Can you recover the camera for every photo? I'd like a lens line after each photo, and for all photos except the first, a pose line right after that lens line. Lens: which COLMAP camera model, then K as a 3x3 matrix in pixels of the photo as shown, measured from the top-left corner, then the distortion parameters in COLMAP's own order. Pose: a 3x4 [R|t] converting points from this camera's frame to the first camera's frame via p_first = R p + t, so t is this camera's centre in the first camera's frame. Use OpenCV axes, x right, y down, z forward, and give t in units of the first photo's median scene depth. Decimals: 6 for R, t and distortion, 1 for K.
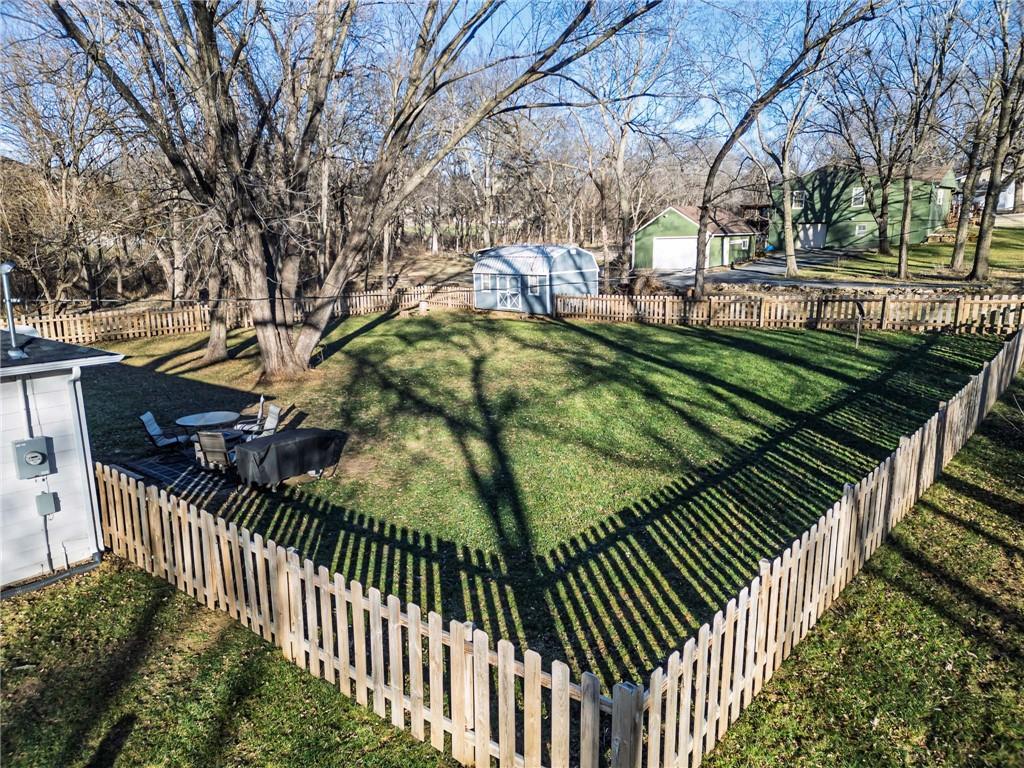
lens RADIAL K [[715.5, 0, 509.0], [0, 715.5, 389.2], [0, 0, 1]] dist [0.058991, -0.028670]
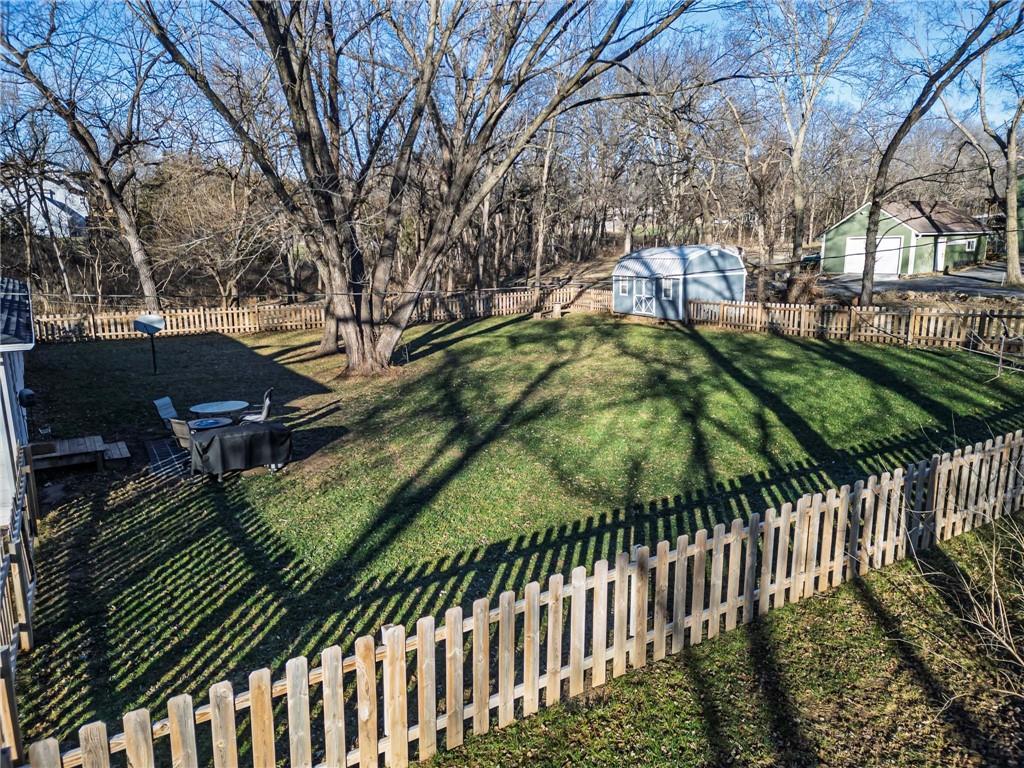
lens RADIAL K [[715.5, 0, 507.8], [0, 715.5, 387.1], [0, 0, 1]] dist [0.058991, -0.028670]
pose [[0.950058, 0.063224, -0.305601, 0.202852], [-0.064571, 0.997897, 0.005709, -0.014330], [0.305320, 0.014309, 0.952142, 0.069753]]
